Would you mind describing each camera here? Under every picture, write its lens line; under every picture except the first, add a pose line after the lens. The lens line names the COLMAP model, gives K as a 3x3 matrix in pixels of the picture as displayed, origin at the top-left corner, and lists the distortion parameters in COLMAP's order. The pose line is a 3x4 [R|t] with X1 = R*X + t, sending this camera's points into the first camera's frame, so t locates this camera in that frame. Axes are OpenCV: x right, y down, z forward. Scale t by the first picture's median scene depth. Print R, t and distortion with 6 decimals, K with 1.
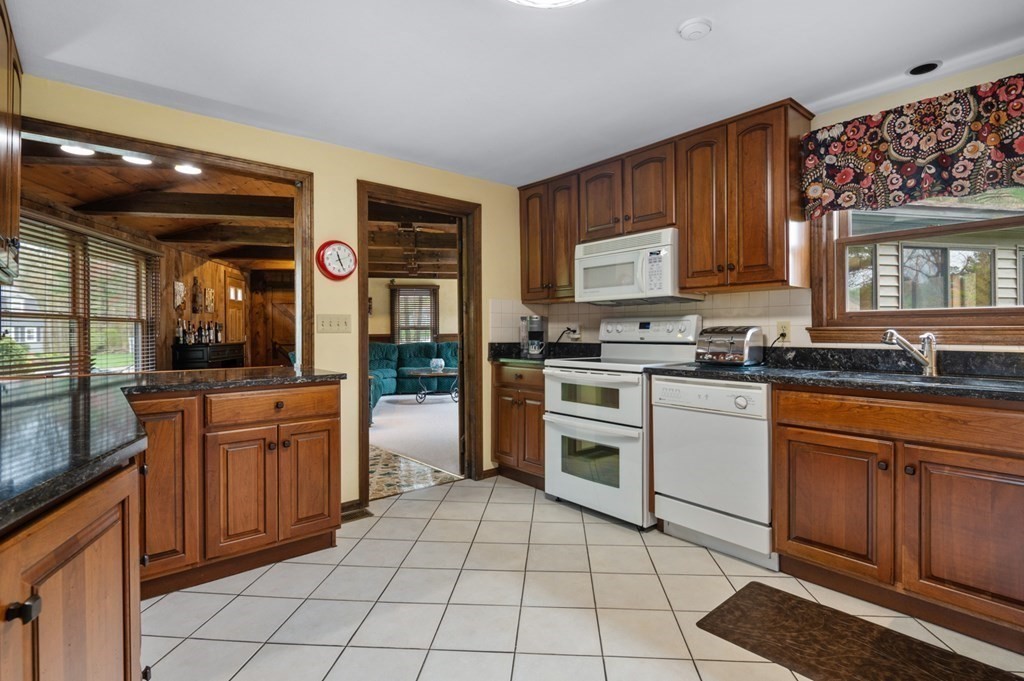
lens RADIAL K [[496.0, 0, 513.0], [0, 496.0, 333.5], [0, 0, 1]] dist [-0.003939, -0.000634]
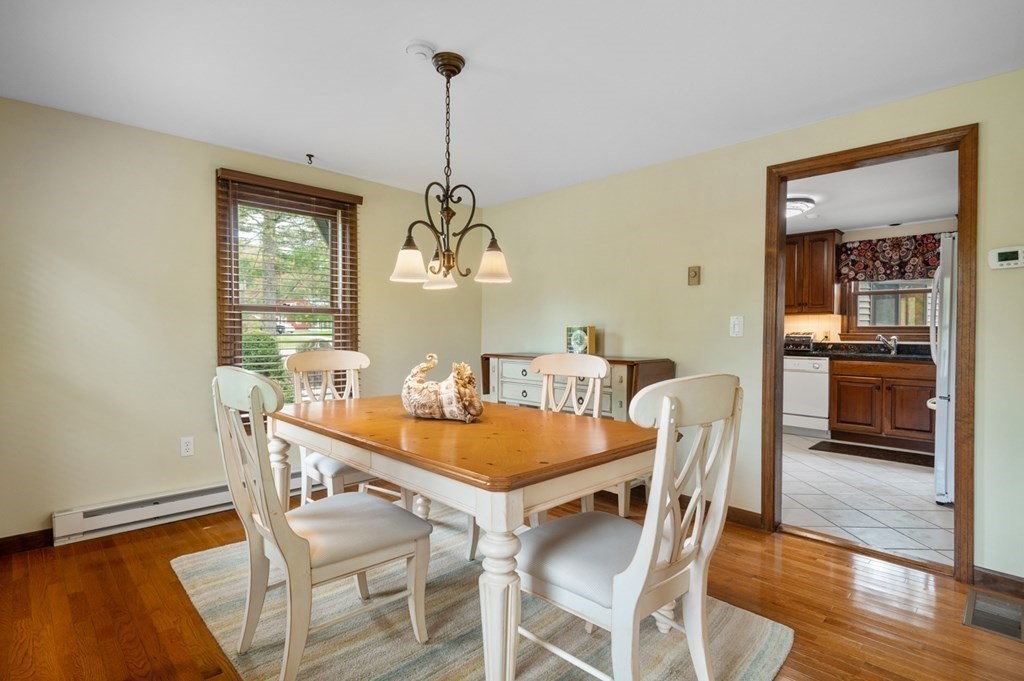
lens RADIAL K [[514.1, 0, 512.4], [0, 514.1, 347.2], [0, 0, 1]] dist [0.005477, -0.004861]
pose [[0.994553, 0.012196, 0.103519, -1.176202], [-0.013795, 0.999796, 0.014748, 0.038094], [-0.103318, -0.016095, 0.994518, -1.207523]]
